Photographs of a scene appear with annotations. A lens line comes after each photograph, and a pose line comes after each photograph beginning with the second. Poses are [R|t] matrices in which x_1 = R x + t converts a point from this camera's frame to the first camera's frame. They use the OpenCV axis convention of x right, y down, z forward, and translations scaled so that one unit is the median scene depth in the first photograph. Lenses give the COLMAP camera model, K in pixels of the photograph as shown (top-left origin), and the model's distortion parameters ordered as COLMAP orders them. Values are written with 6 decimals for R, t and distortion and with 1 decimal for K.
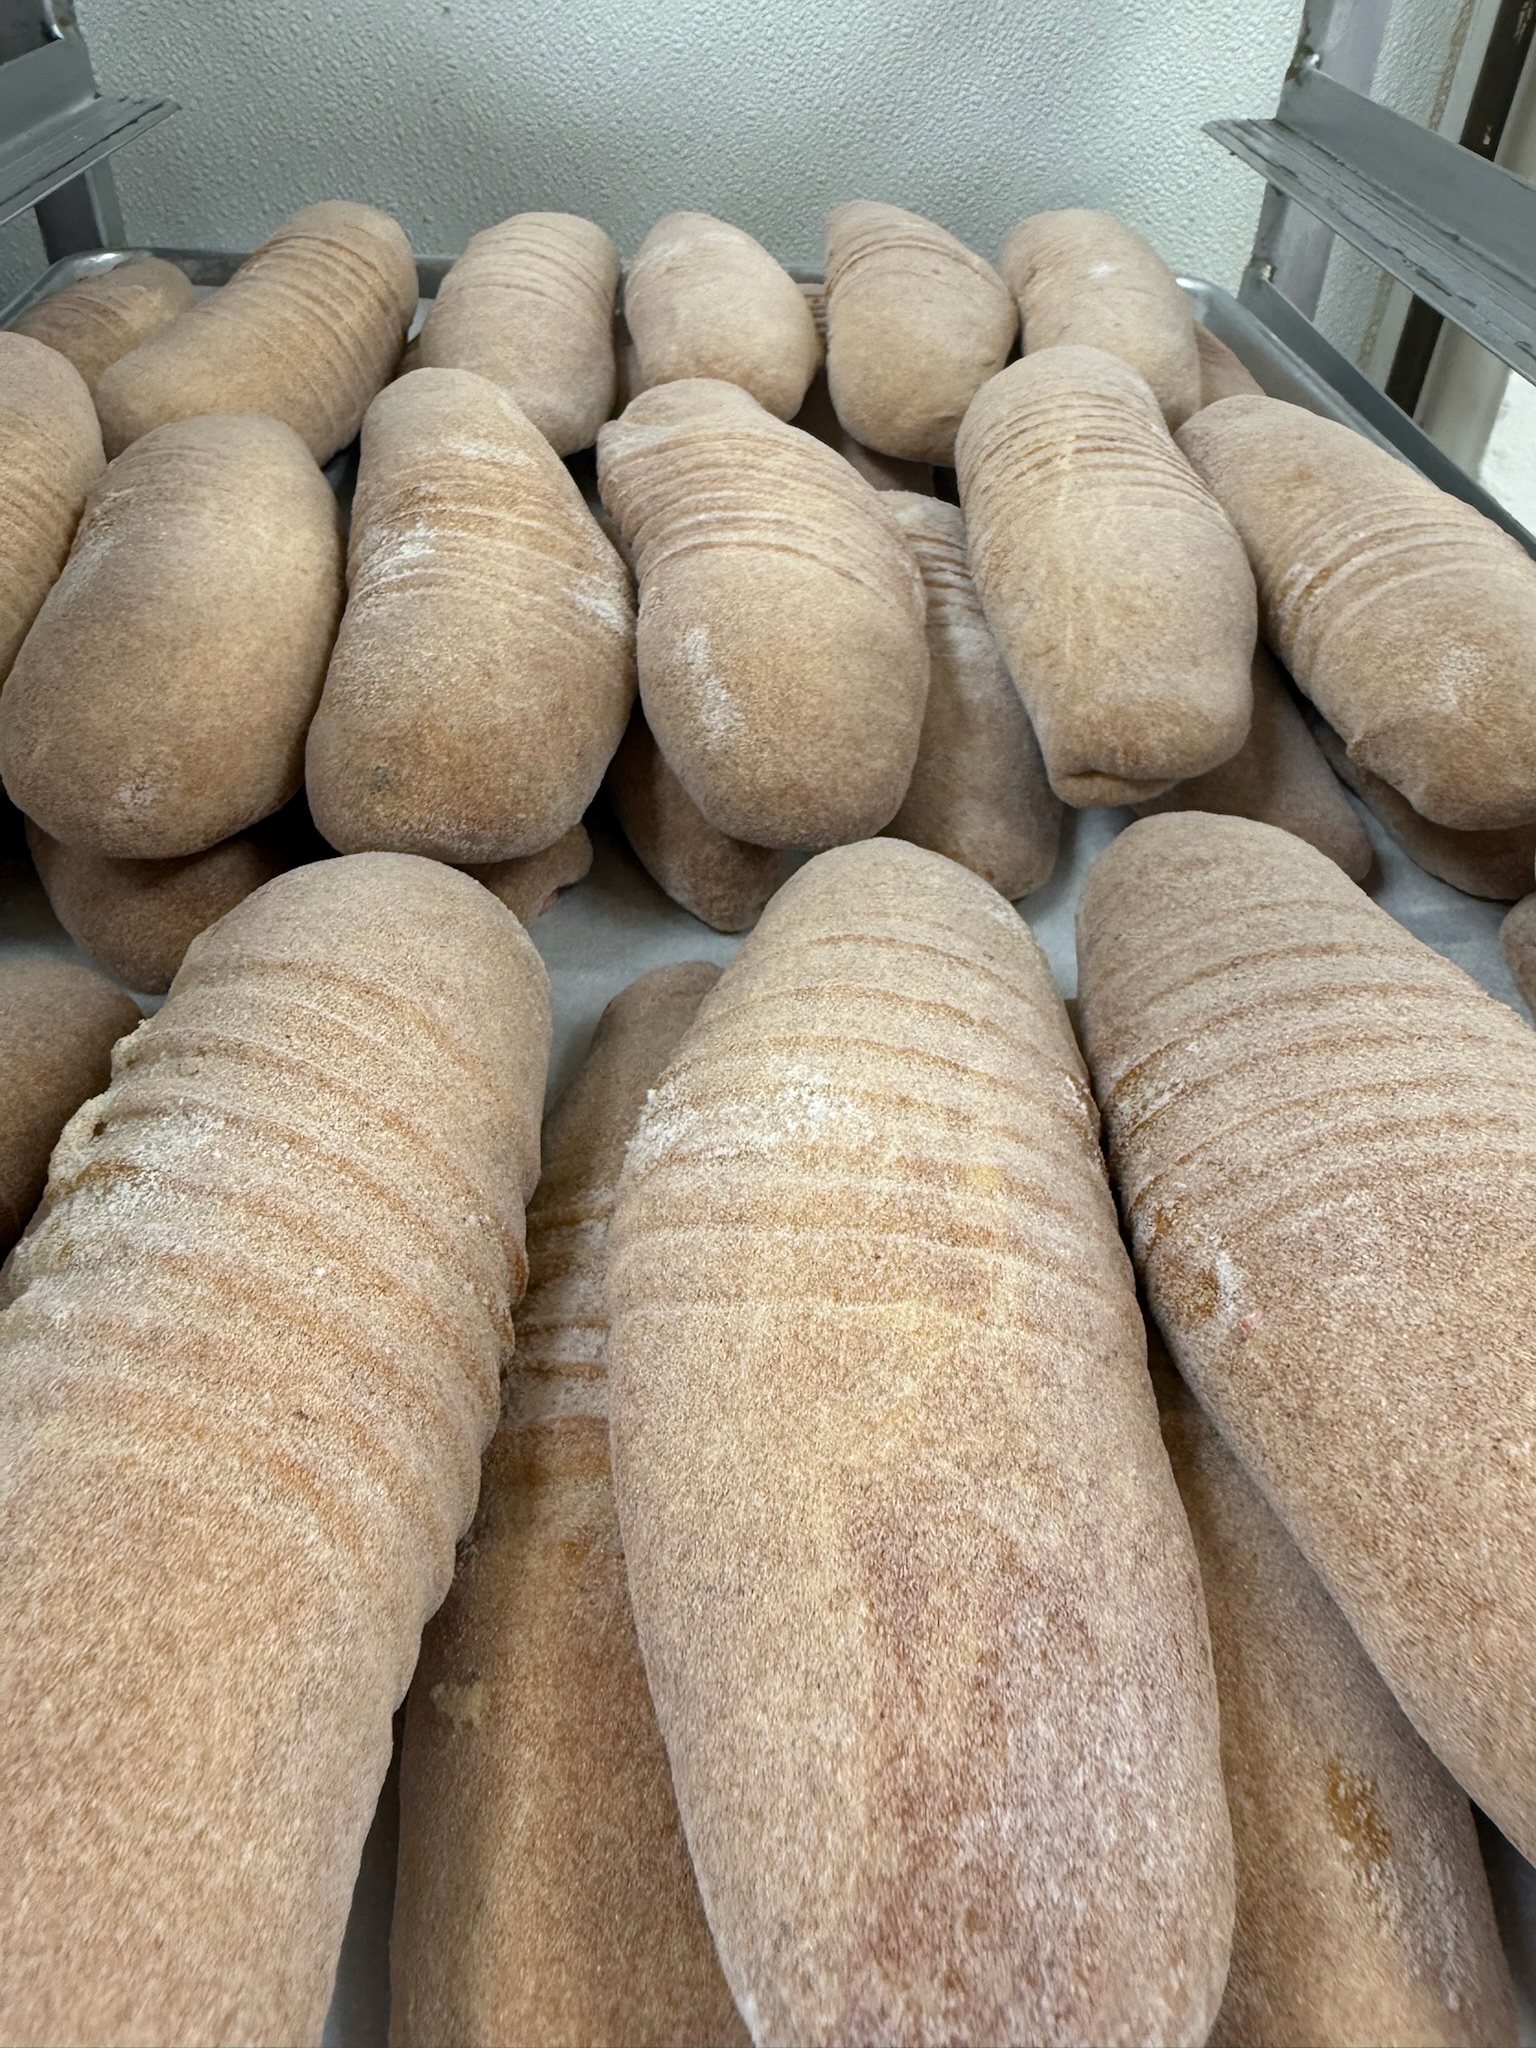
lens RADIAL K [[1416.0, 0, 779.7], [0, 1416.0, 1016.9], [0, 0, 1]] dist [0.007868, -0.007672]
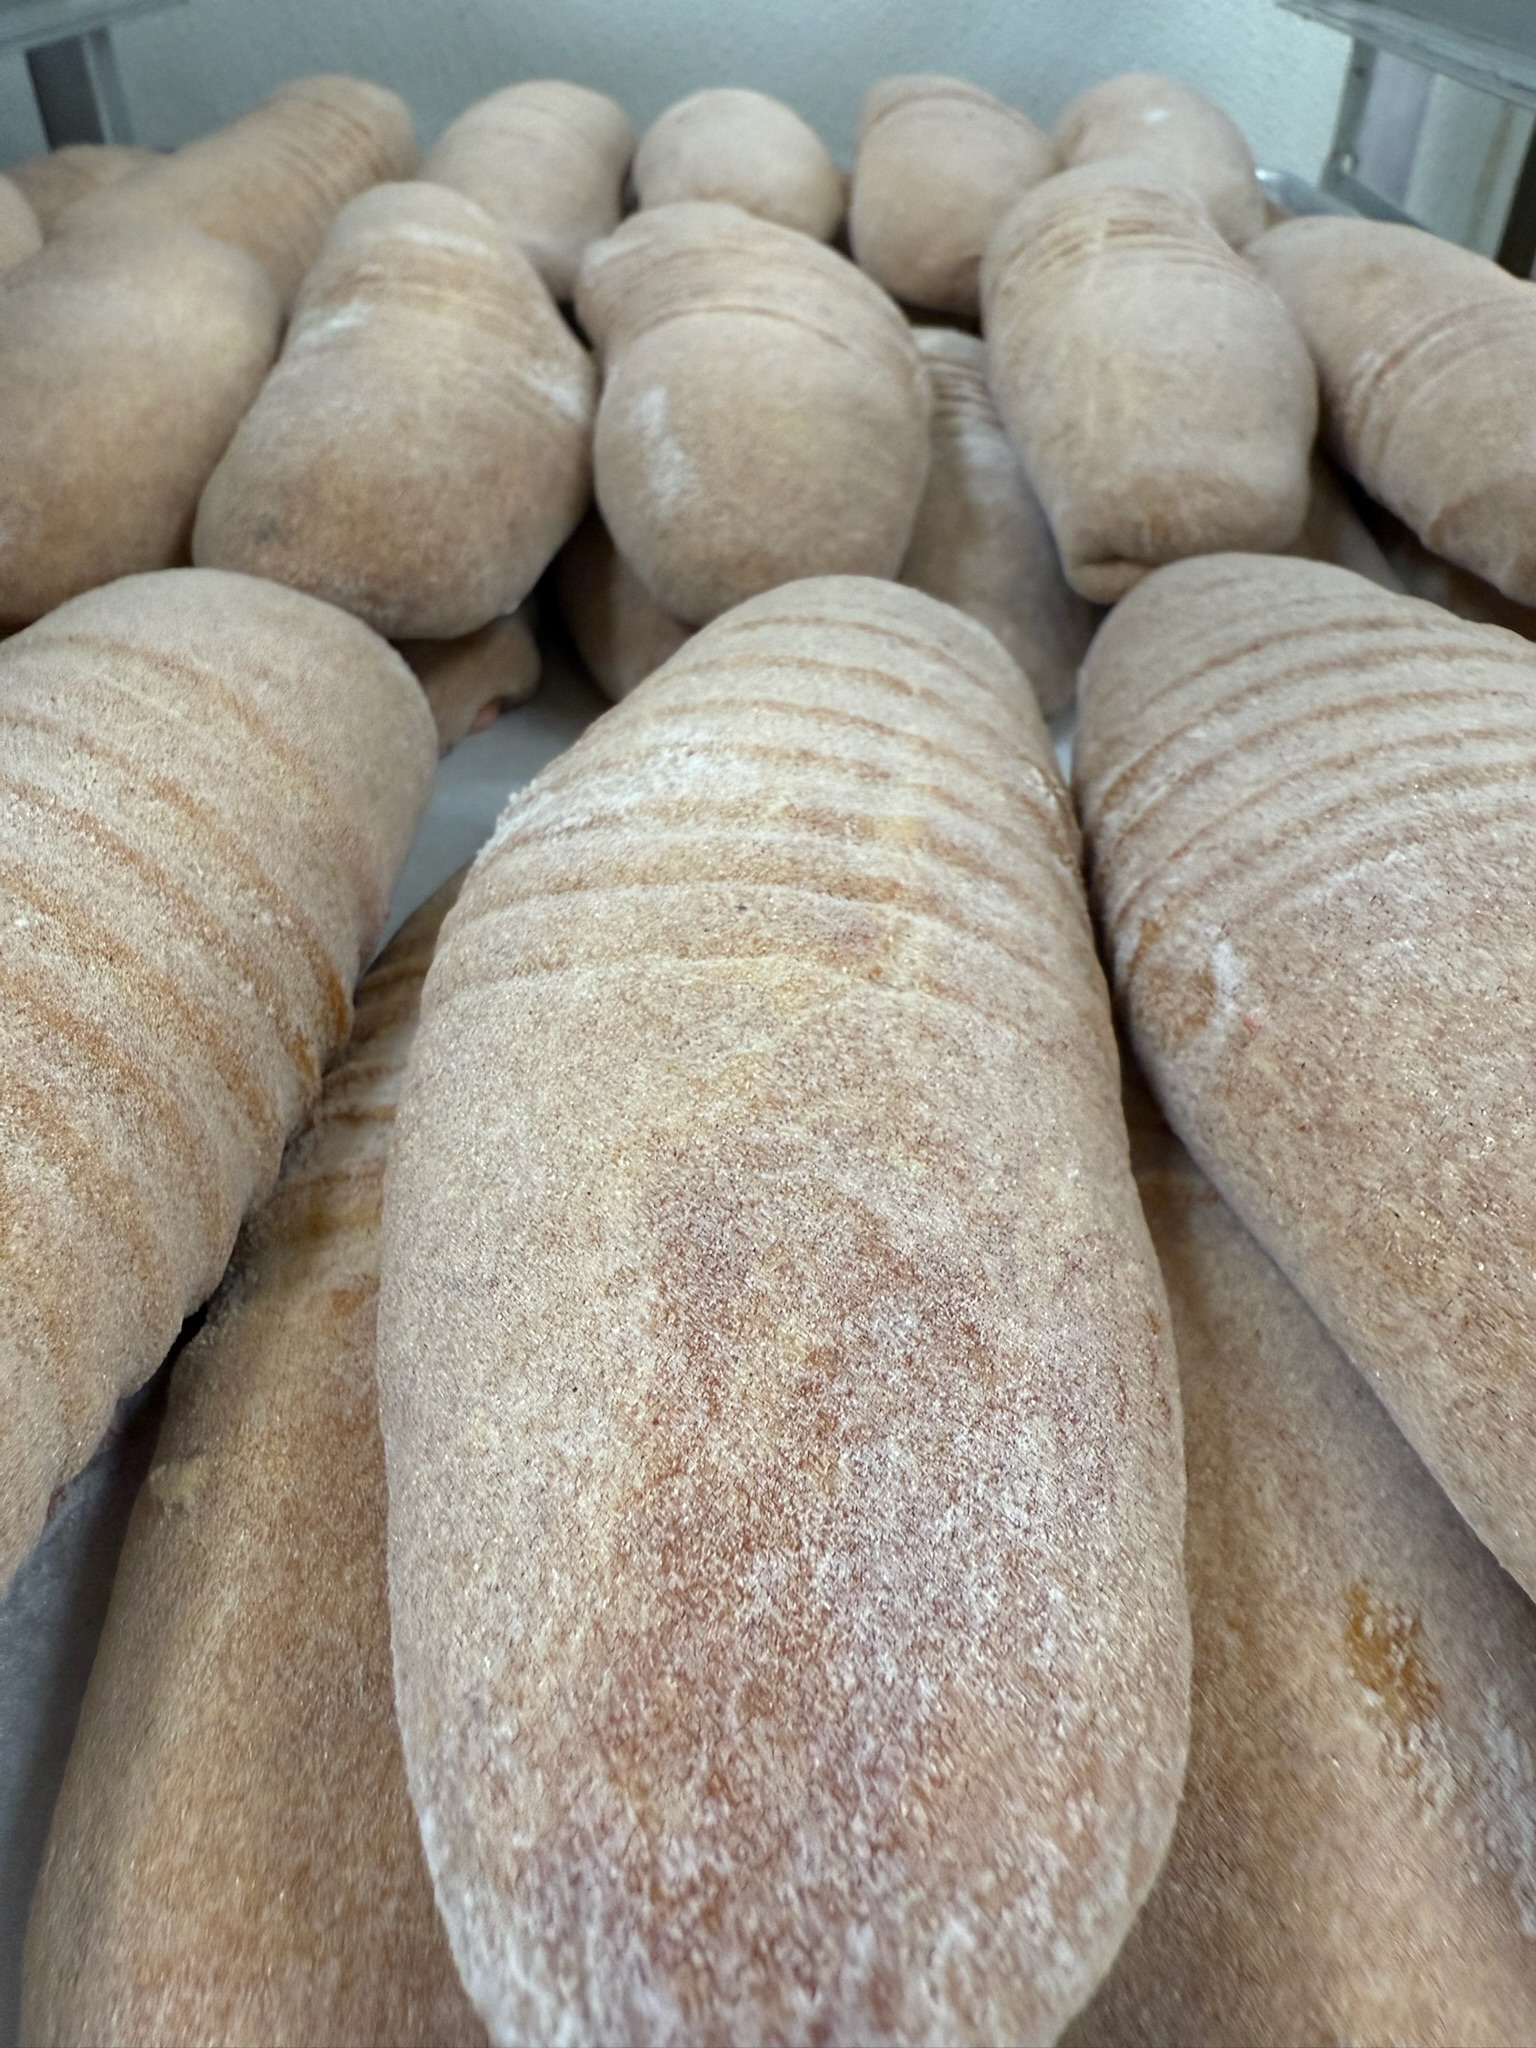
lens RADIAL K [[1442.9, 0, 768.0], [0, 1442.9, 1024.0], [0, 0, 1]] dist [0.004728, -0.001911]
pose [[0.998156, 0.010911, -0.059717, 0.136339], [-0.012271, 0.999672, -0.022464, 0.262392], [0.059452, 0.023156, 0.997963, 0.256362]]
